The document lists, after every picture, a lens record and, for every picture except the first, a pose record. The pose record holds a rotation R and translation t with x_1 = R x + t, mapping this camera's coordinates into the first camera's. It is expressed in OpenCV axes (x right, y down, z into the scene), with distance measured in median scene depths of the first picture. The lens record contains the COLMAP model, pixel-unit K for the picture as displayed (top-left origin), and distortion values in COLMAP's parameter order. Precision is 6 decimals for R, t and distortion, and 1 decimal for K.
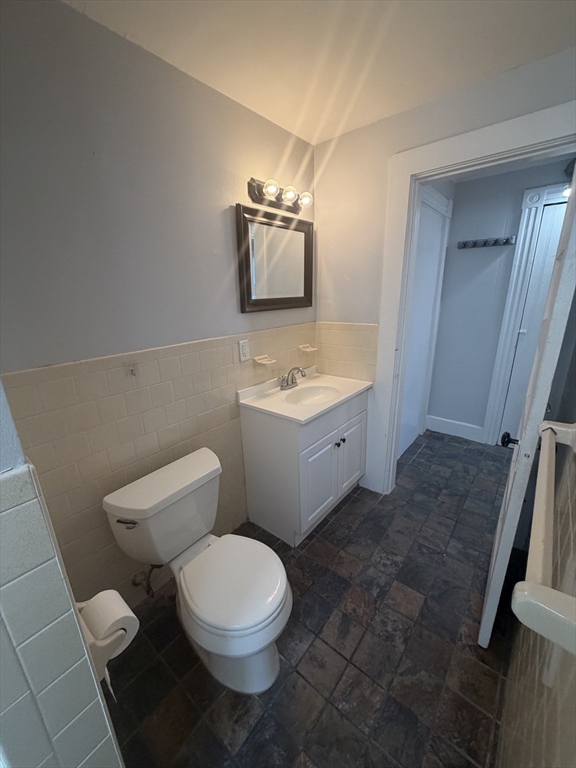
lens RADIAL K [[304.7, 0, 288.2], [0, 304.7, 382.0], [0, 0, 1]] dist [-0.002440, 0.000046]
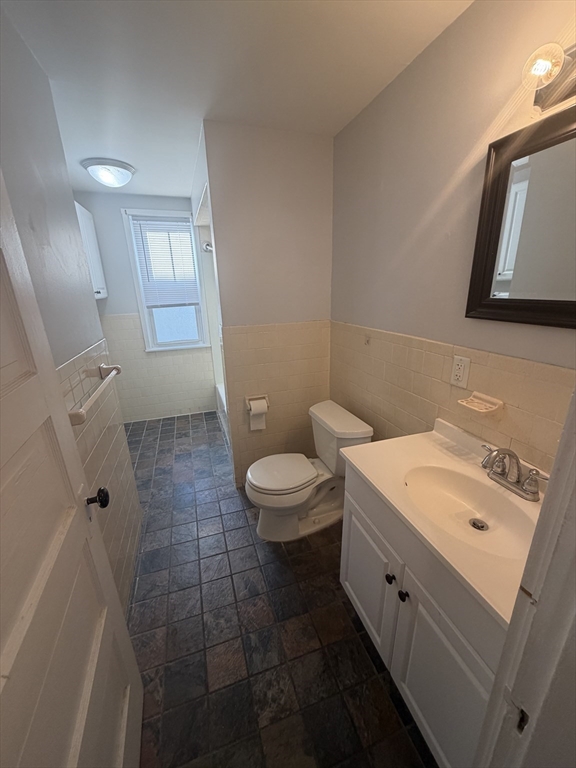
lens RADIAL K [[304.7, 0, 288.7], [0, 304.7, 385.0], [0, 0, 1]] dist [-0.002440, 0.000046]
pose [[-0.525197, 0.300773, -0.796055, 0.630855], [-0.206942, 0.862234, 0.462307, -0.325316], [0.825435, 0.407539, -0.390600, 1.001726]]
